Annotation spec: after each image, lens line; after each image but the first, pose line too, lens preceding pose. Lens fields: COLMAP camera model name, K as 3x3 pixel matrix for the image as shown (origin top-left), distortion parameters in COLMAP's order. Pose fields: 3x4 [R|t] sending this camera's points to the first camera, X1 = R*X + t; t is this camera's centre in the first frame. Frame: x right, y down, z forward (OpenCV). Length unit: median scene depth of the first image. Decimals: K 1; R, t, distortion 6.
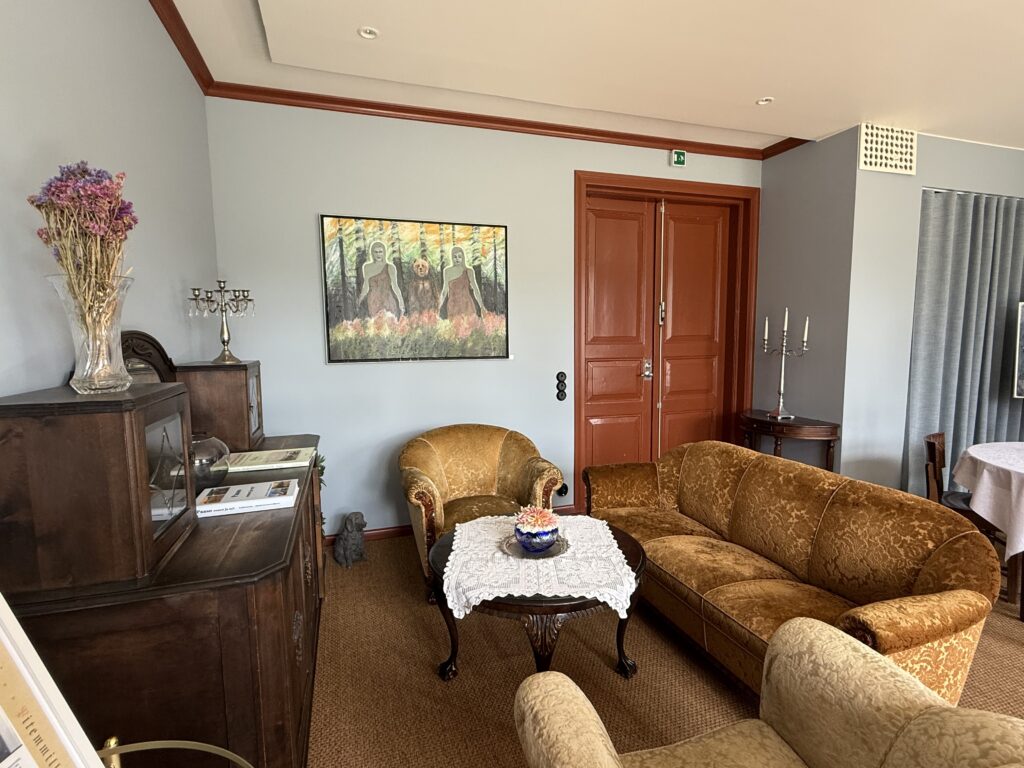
lens RADIAL K [[510.4, 0, 512.9], [0, 510.4, 385.4], [0, 0, 1]] dist [-0.000544, -0.000003]
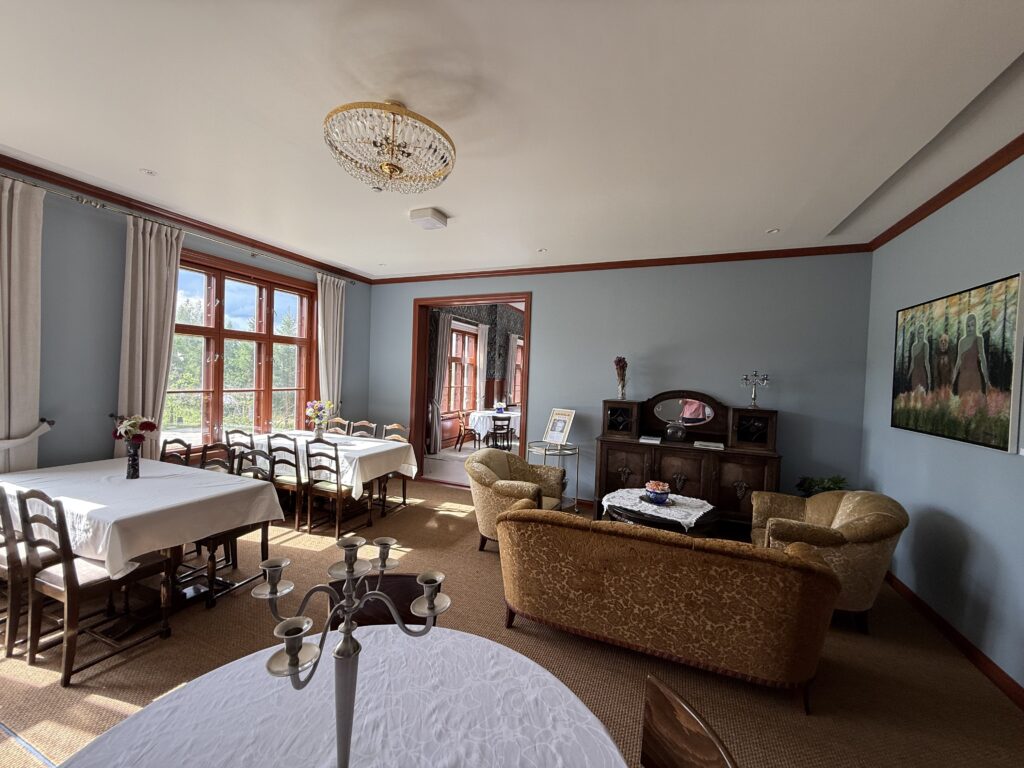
lens RADIAL K [[409.4, 0, 511.4], [0, 409.4, 383.6], [0, 0, 1]] dist [-0.000052, -0.000004]
pose [[-0.644799, 0.004807, -0.764337, 0.948600], [-0.105974, 0.989760, 0.095624, -0.137429], [0.756970, 0.142658, -0.637687, 0.872713]]
